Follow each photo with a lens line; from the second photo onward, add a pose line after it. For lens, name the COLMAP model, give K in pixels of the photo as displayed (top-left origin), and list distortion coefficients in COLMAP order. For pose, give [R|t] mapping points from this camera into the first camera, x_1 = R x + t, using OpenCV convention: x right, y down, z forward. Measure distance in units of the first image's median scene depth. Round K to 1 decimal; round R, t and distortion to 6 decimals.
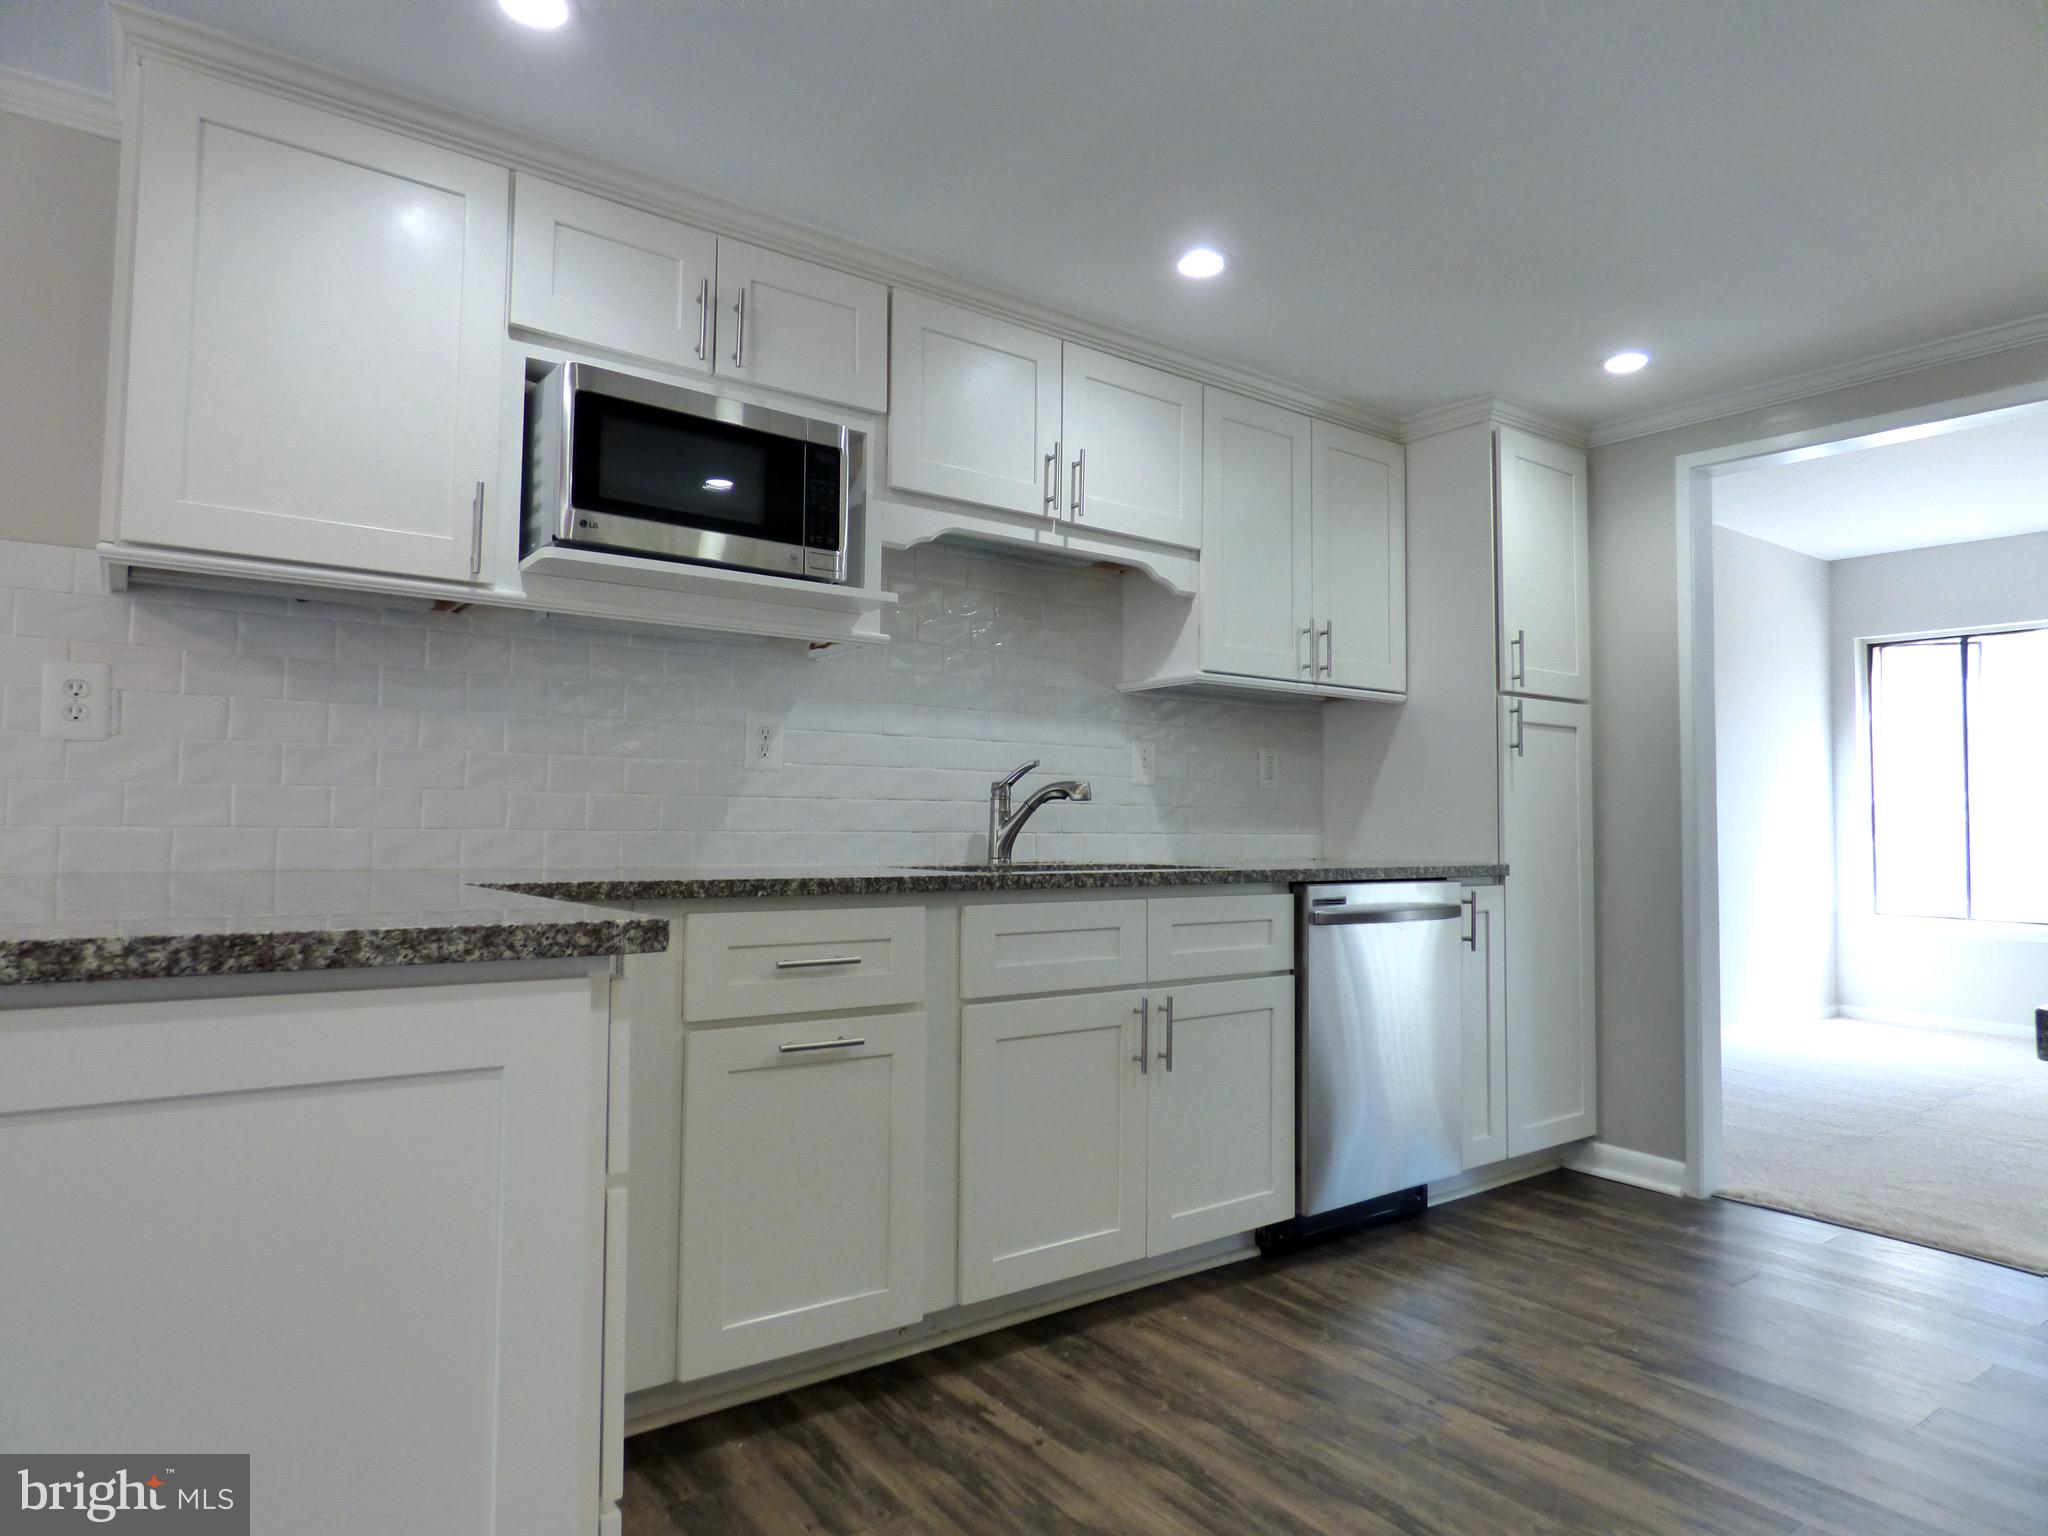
lens RADIAL K [[1227.8, 0, 1016.4], [0, 1227.8, 768.7], [0, 0, 1]] dist [-0.014367, 0.004037]
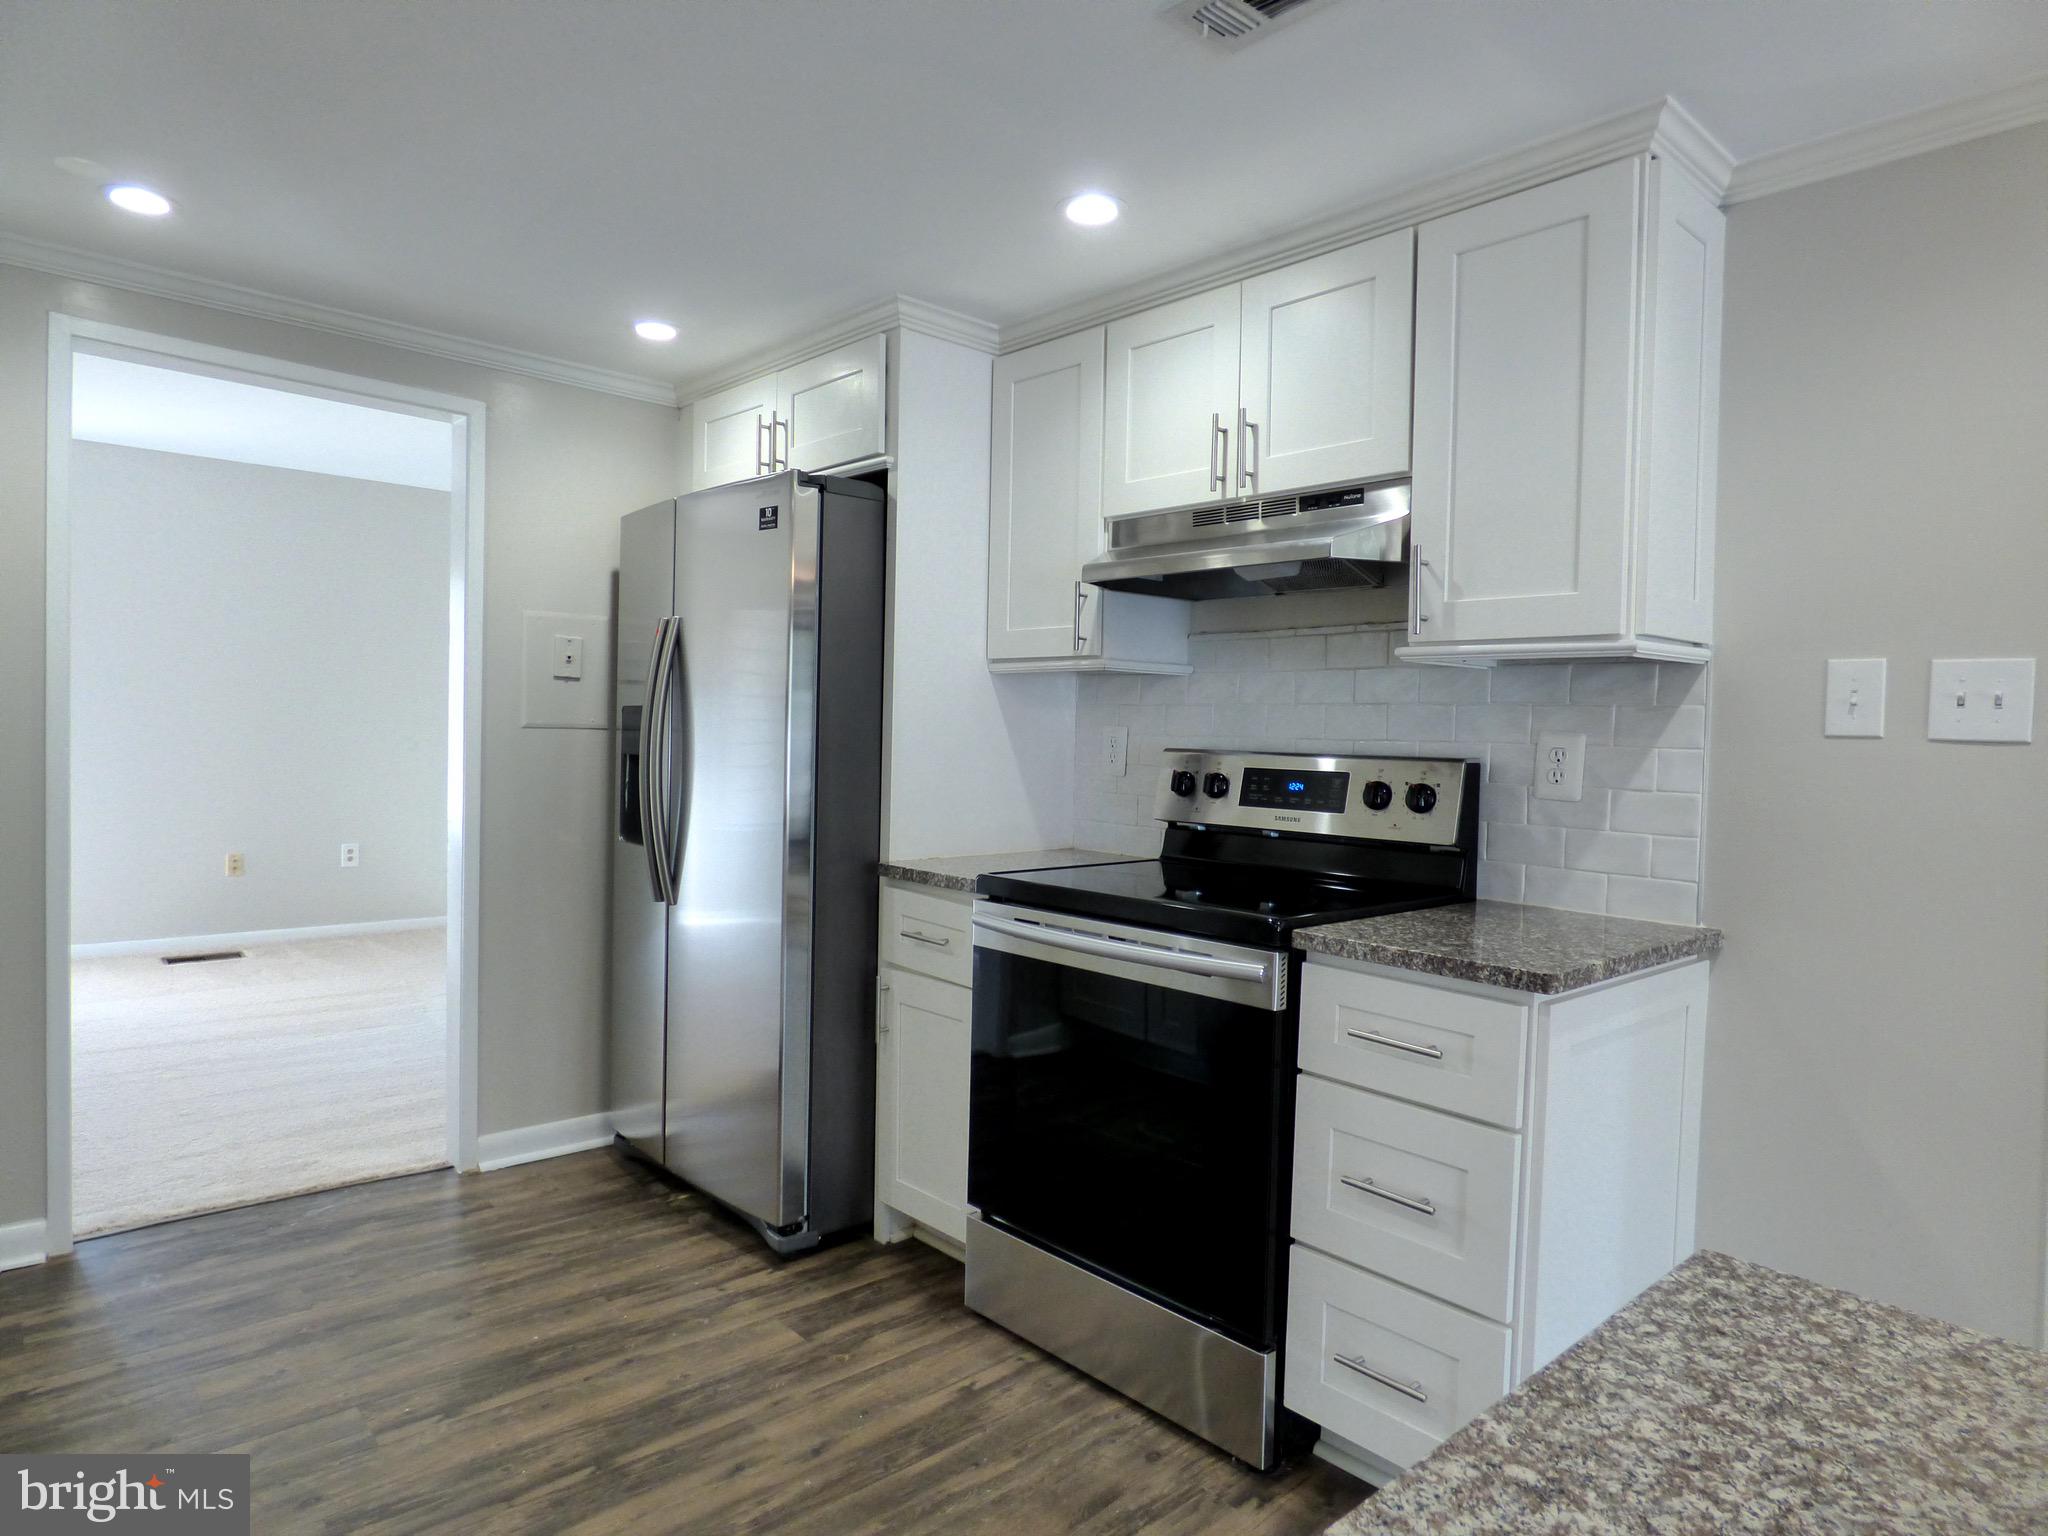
lens RADIAL K [[1227.8, 0, 1024.3], [0, 1227.8, 765.2], [0, 0, 1]] dist [-0.014367, 0.004037]
pose [[-0.100075, -0.042574, 0.994069, -0.365070], [-0.072256, 0.996757, 0.035415, -0.056777], [-0.992353, -0.068284, -0.102827, 0.588185]]
